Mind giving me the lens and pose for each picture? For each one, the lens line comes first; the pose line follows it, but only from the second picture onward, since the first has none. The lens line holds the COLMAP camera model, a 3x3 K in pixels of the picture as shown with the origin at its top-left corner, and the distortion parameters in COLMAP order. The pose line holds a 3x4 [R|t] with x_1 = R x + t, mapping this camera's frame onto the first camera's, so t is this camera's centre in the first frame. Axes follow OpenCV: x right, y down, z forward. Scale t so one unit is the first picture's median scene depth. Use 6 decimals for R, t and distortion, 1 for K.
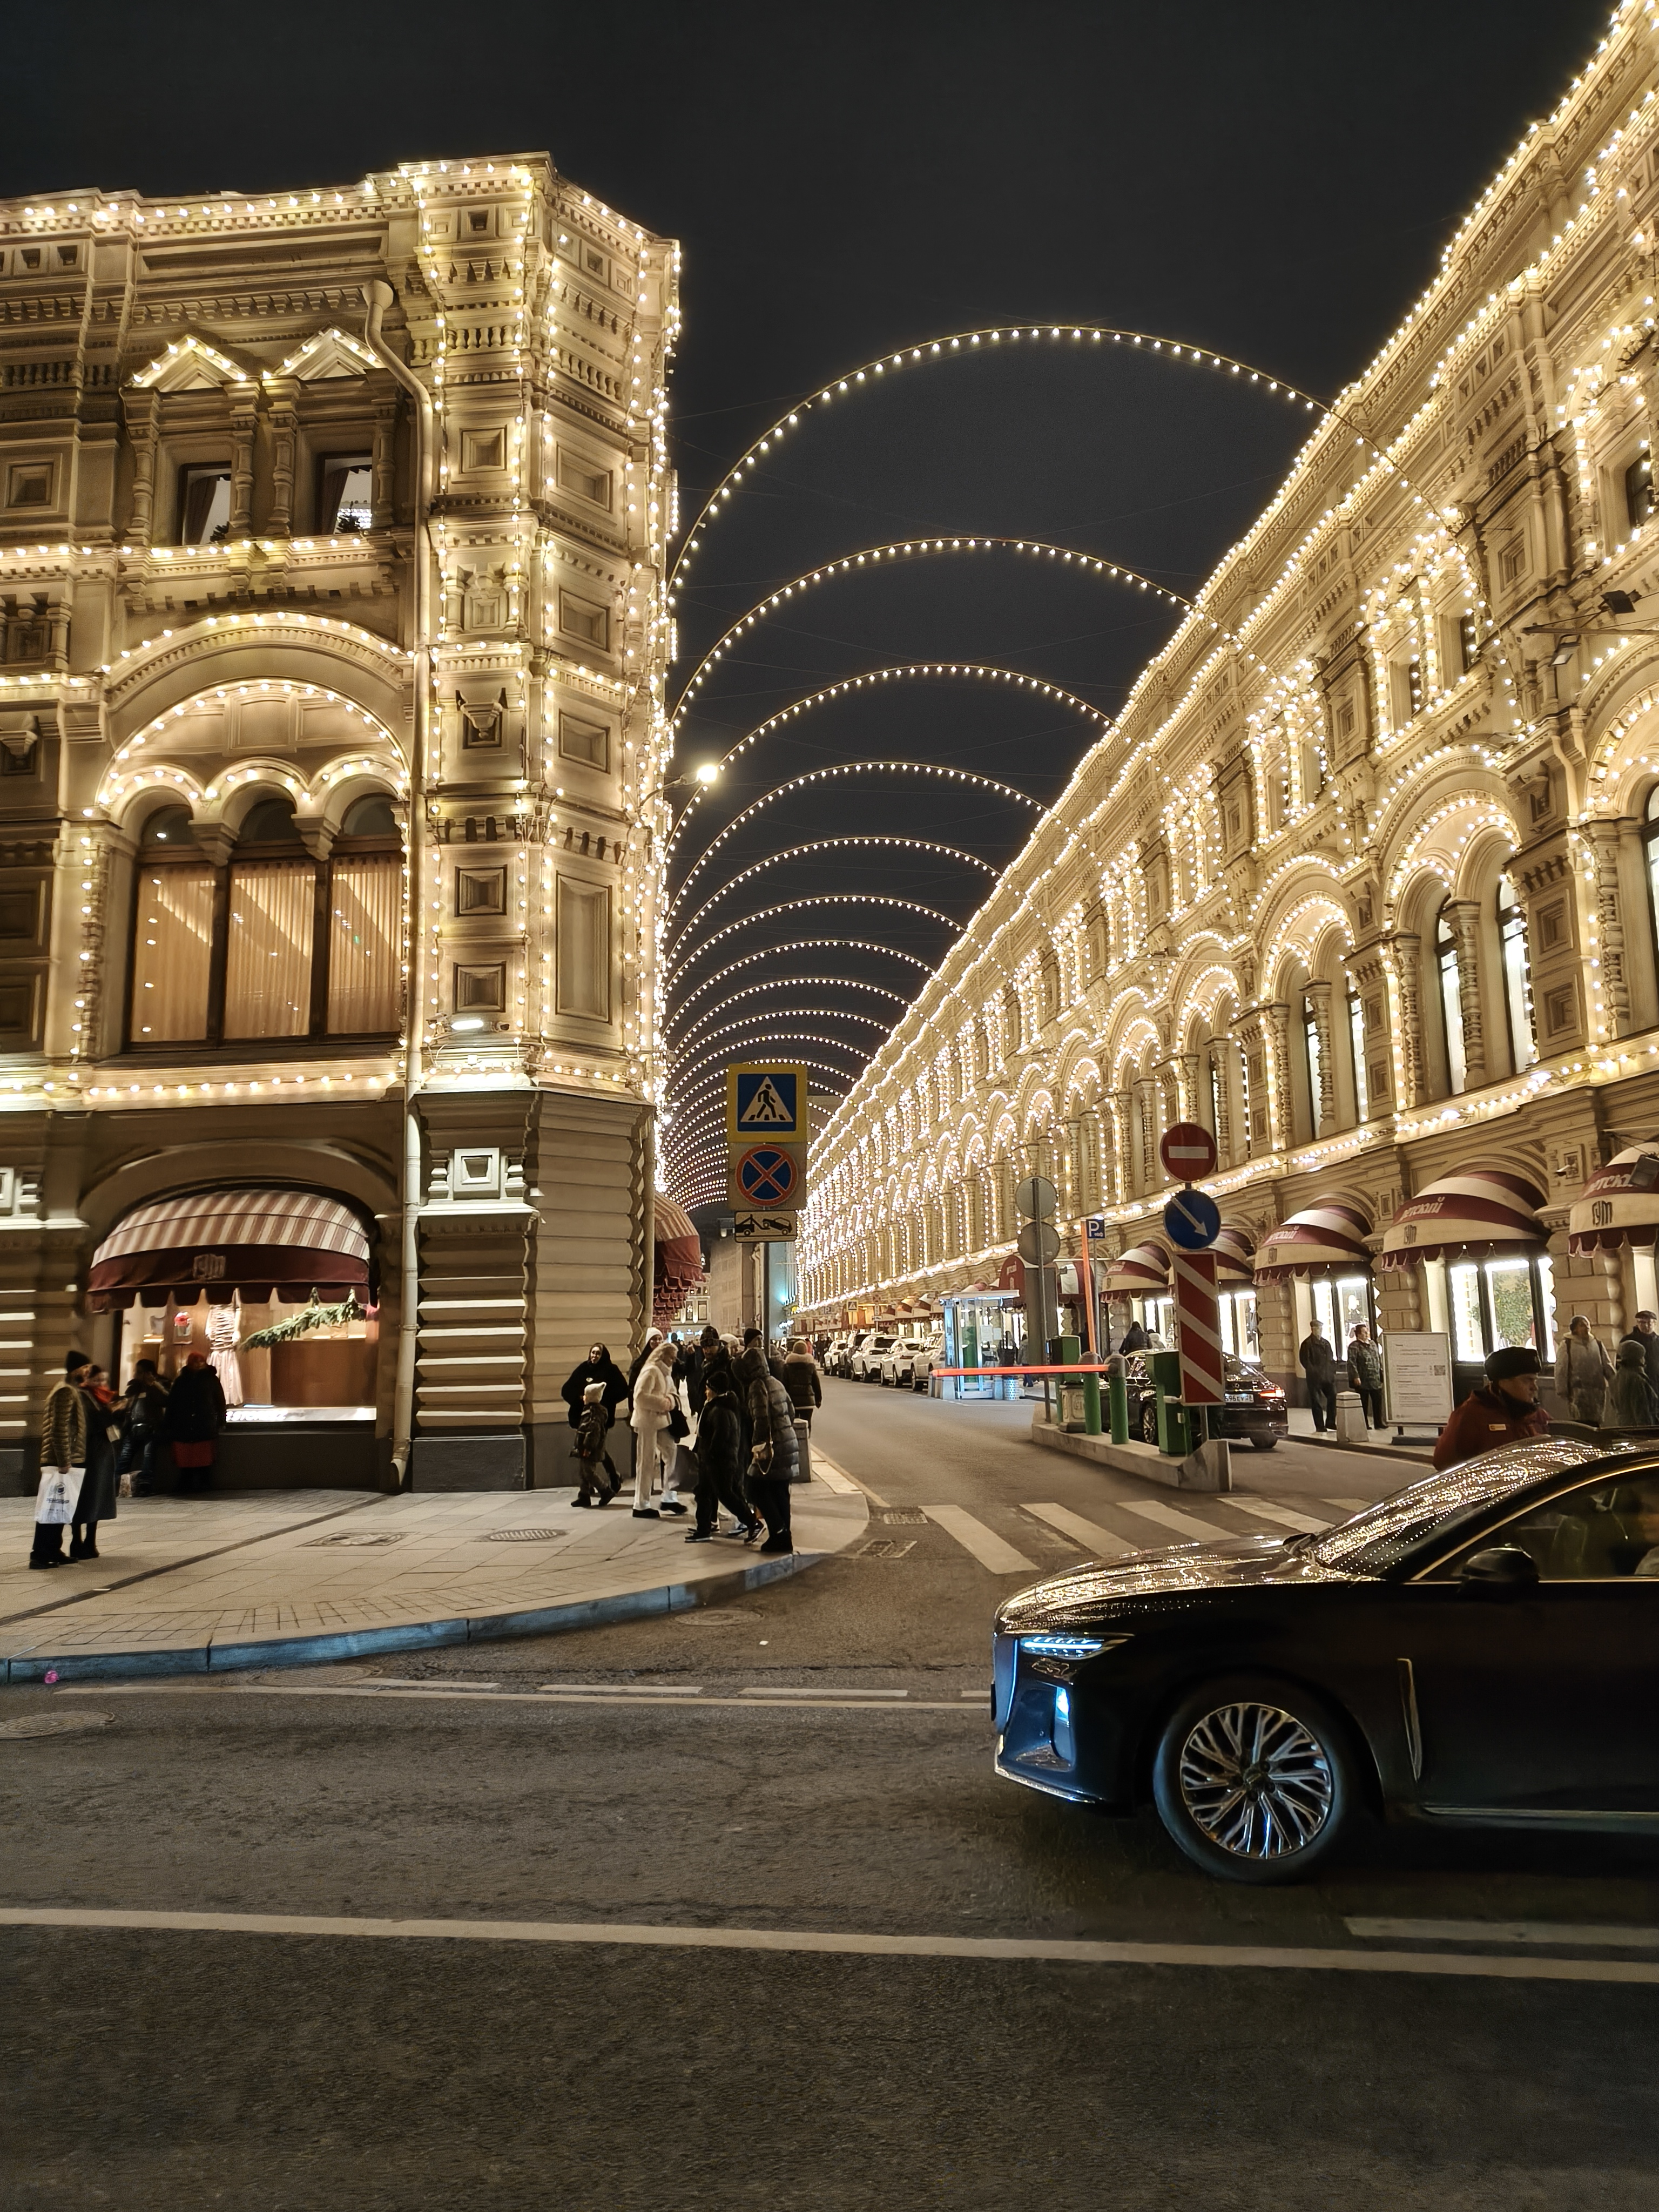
lens RADIAL K [[1534.6, 0, 826.8], [0, 1534.6, 1098.0], [0, 0, 1]] dist [0.028055, -0.011913]
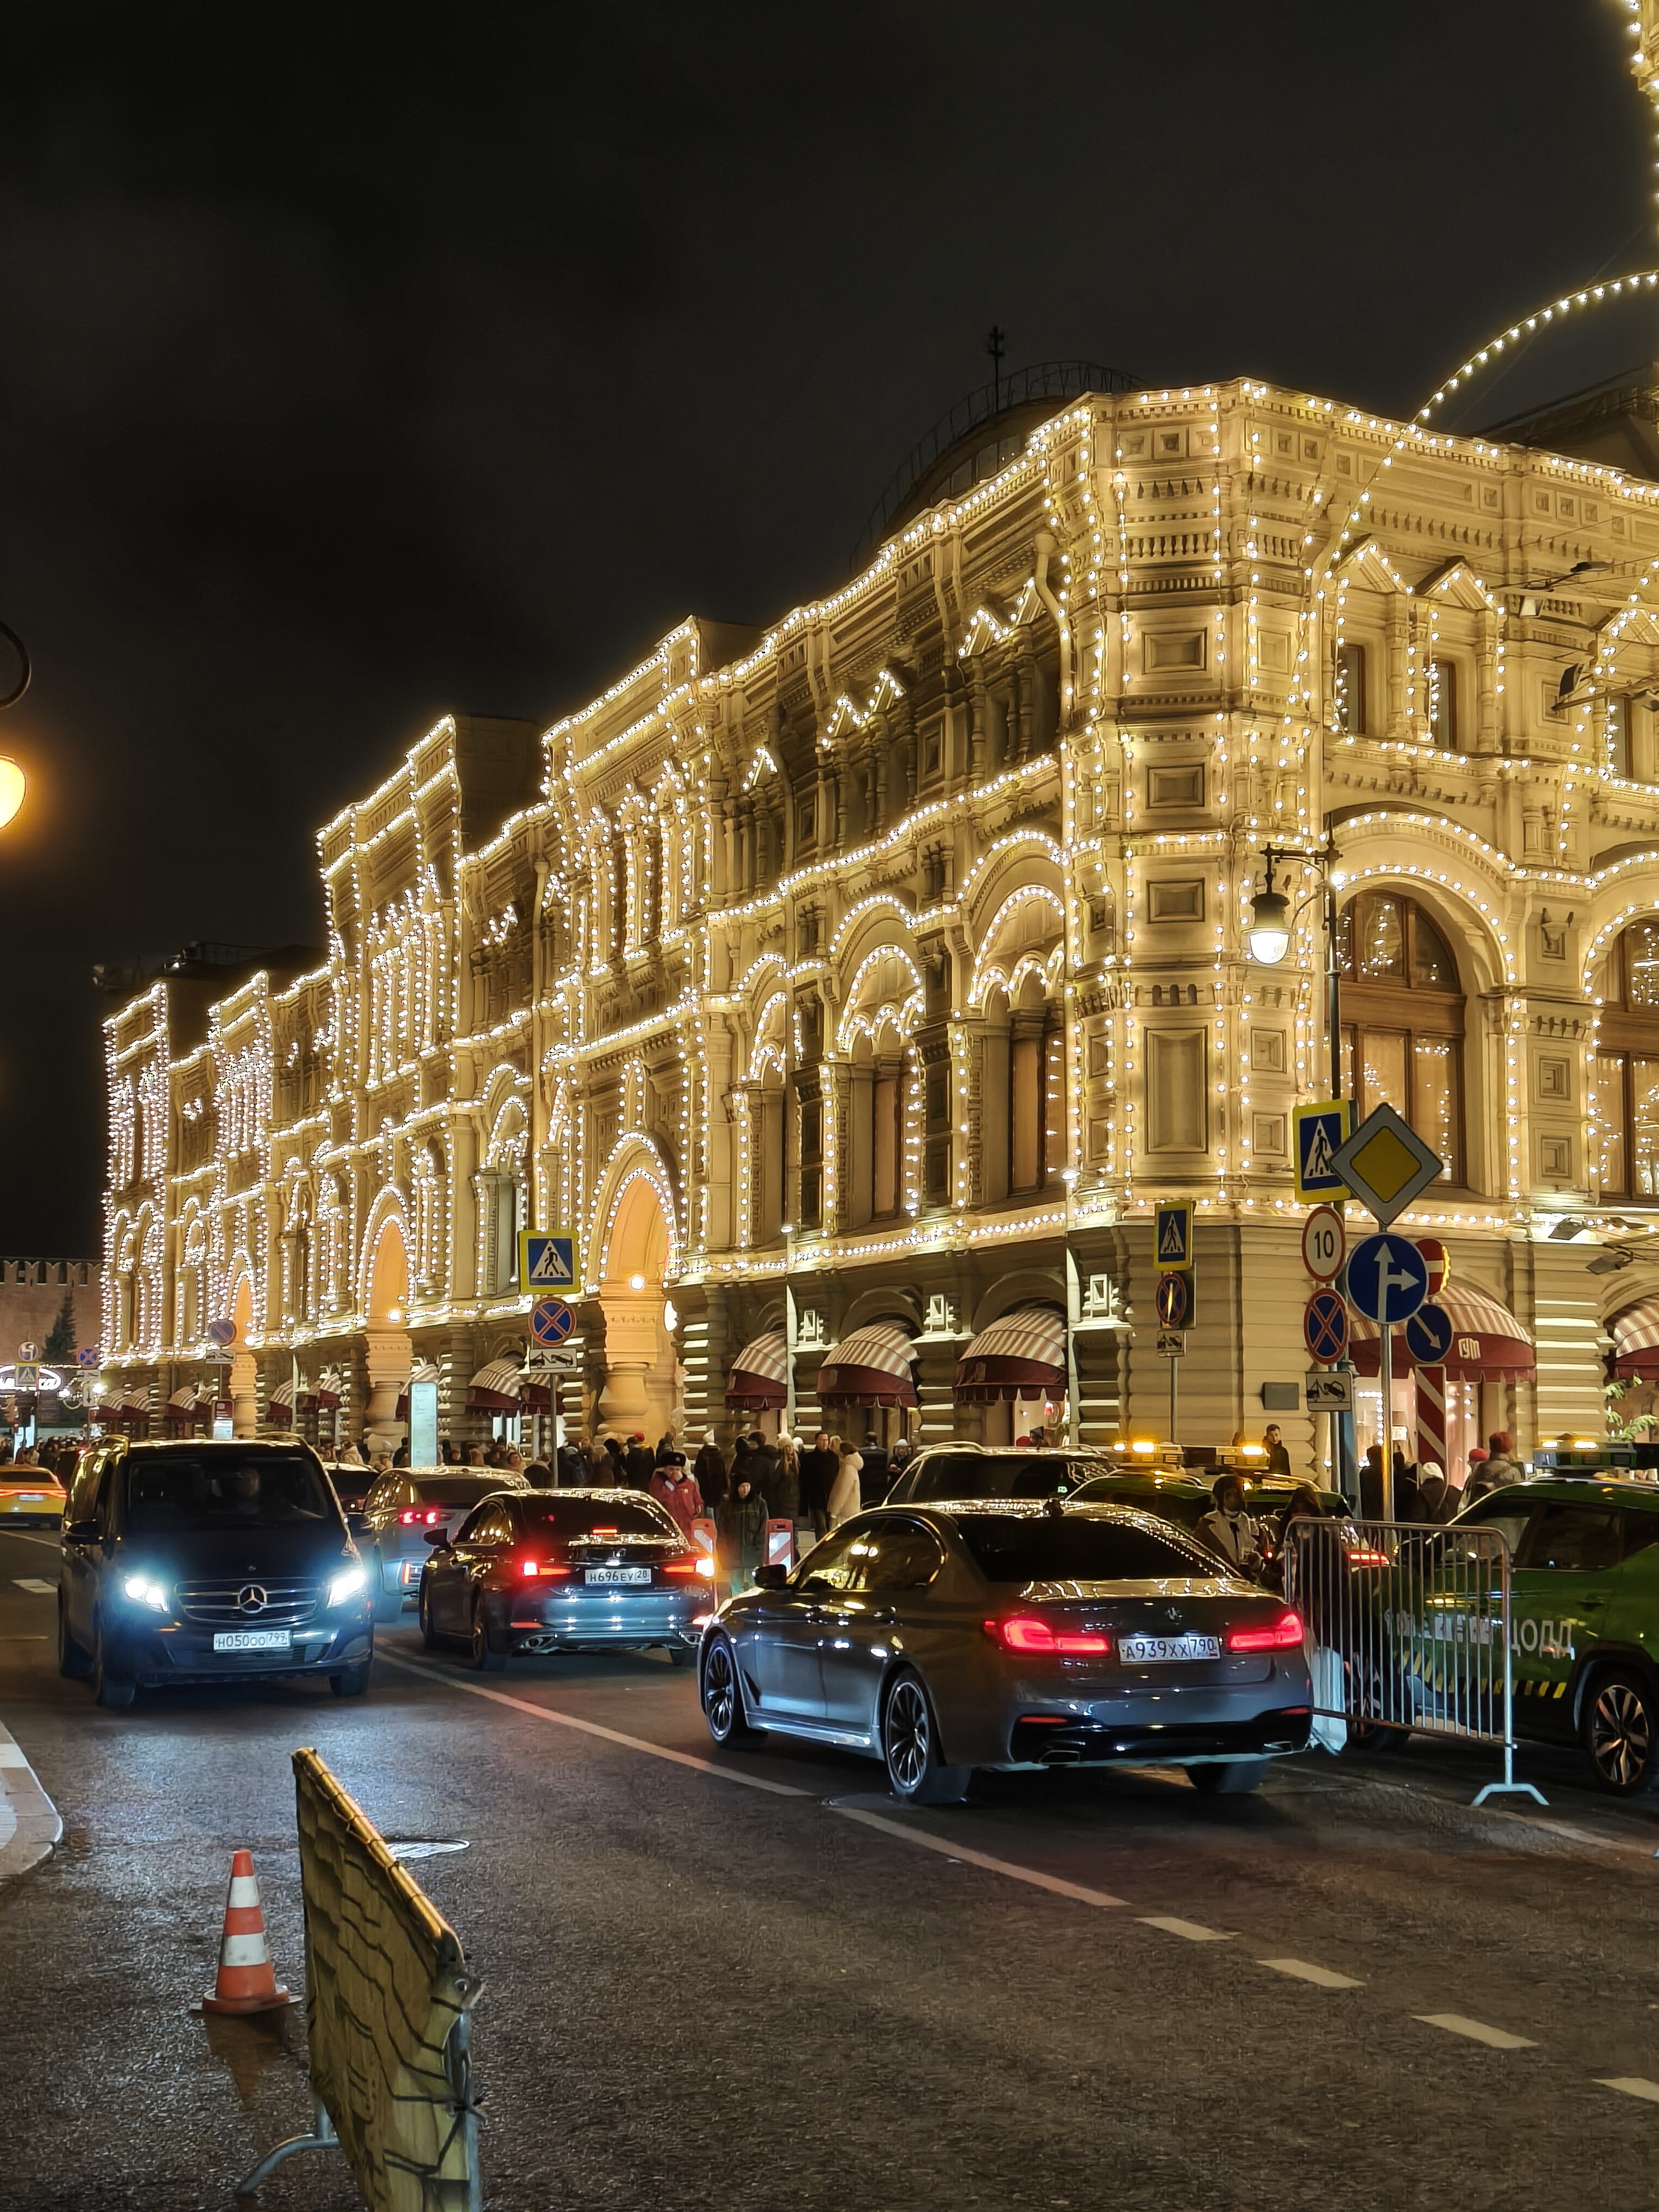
lens RADIAL K [[3067.2, 0, 831.0], [0, 3067.2, 1114.2], [0, 0, 1]] dist [0.032756, 0.000000]
pose [[0.446300, -0.071856, -0.891994, 1.757493], [0.129918, 0.991413, -0.014862, -0.079913], [0.885403, -0.109253, 0.451803, -0.250457]]
